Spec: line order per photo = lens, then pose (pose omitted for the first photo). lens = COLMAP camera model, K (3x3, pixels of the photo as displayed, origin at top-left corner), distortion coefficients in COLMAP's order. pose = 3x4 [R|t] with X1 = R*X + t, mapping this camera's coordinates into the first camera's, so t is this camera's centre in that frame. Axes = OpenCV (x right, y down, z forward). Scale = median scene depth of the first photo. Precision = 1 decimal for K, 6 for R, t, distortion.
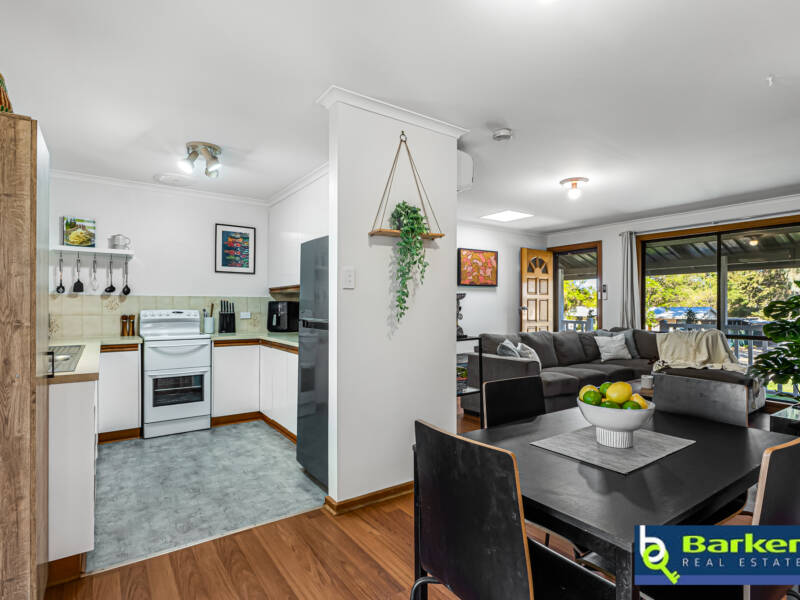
lens RADIAL K [[428.3, 0, 402.4], [0, 428.3, 307.7], [0, 0, 1]] dist [0.007863, 0.000523]
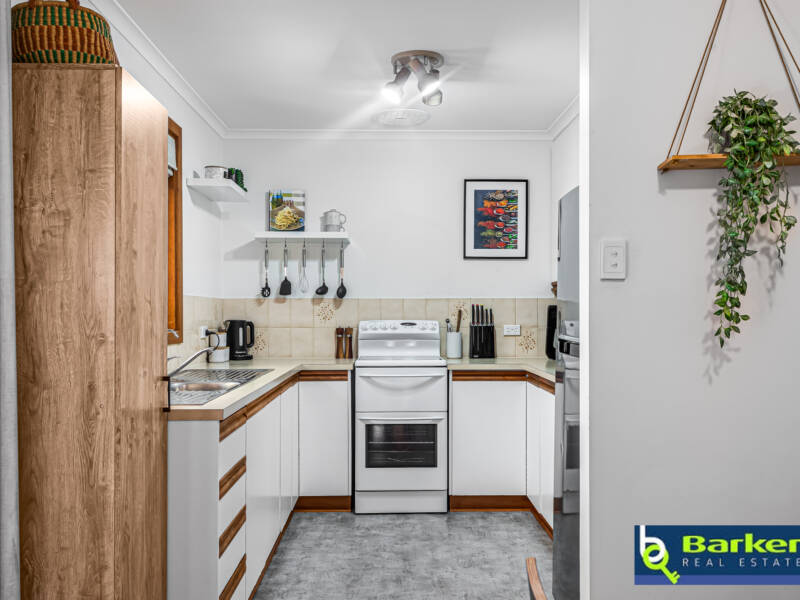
lens RADIAL K [[753.5, 0, 398.5], [0, 753.5, 315.8], [0, 0, 1]] dist [0.020355, 0.000000]
pose [[0.827361, -0.000861, -0.561669, 0.111030], [0.000203, 0.999999, -0.001234, -0.000106], [0.561670, 0.000907, 0.827361, 0.070984]]
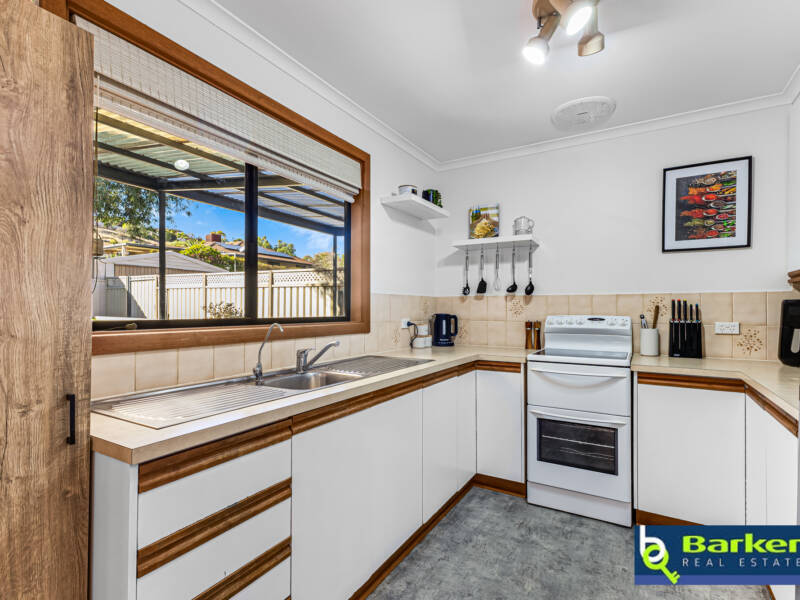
lens RADIAL K [[405.6, 0, 396.5], [0, 405.6, 308.0], [0, 0, 1]] dist [0.012267, -0.000046]
pose [[0.401144, -0.002612, -0.916011, -0.087594], [-0.005673, 0.999970, -0.005335, -0.001695], [0.915997, 0.007337, 0.401117, 0.544147]]
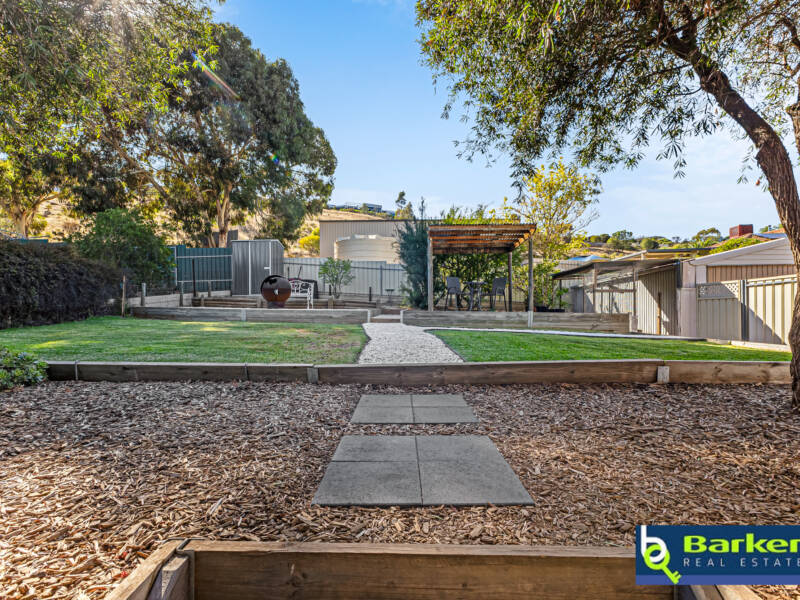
lens RADIAL K [[405.6, 0, 395.9], [0, 405.6, 319.4], [0, 0, 1]] dist [0.012267, -0.000046]
pose [[-0.600927, 0.000854, -0.799303, -0.934838], [-0.001257, 0.999997, 0.002013, -0.045785], [0.799303, 0.002215, -0.600925, -0.229372]]
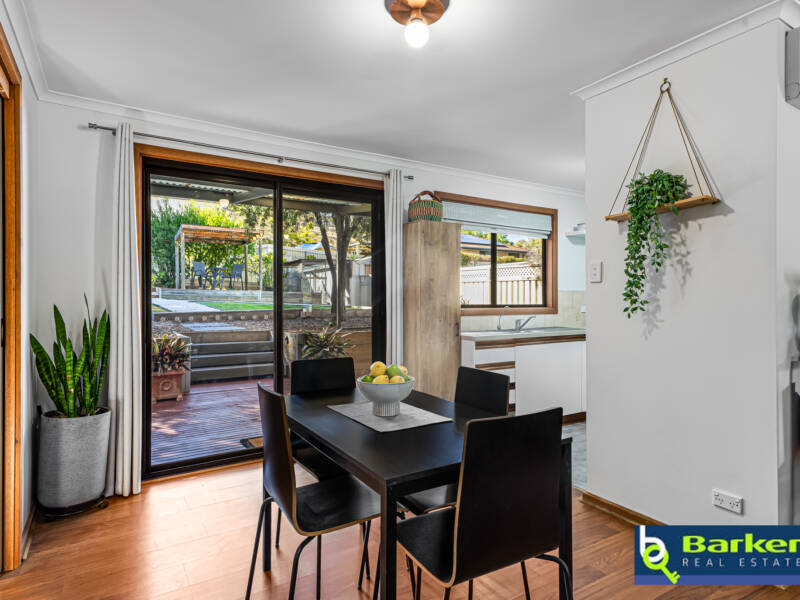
lens RADIAL K [[467.8, 0, 403.5], [0, 467.8, 301.1], [0, 0, 1]] dist [0.018434, 0.000375]
pose [[-0.049889, 0.000504, -0.998755, 0.640114], [-0.002129, 0.999998, 0.000611, -0.000312], [0.998753, 0.002157, -0.049888, 0.401097]]
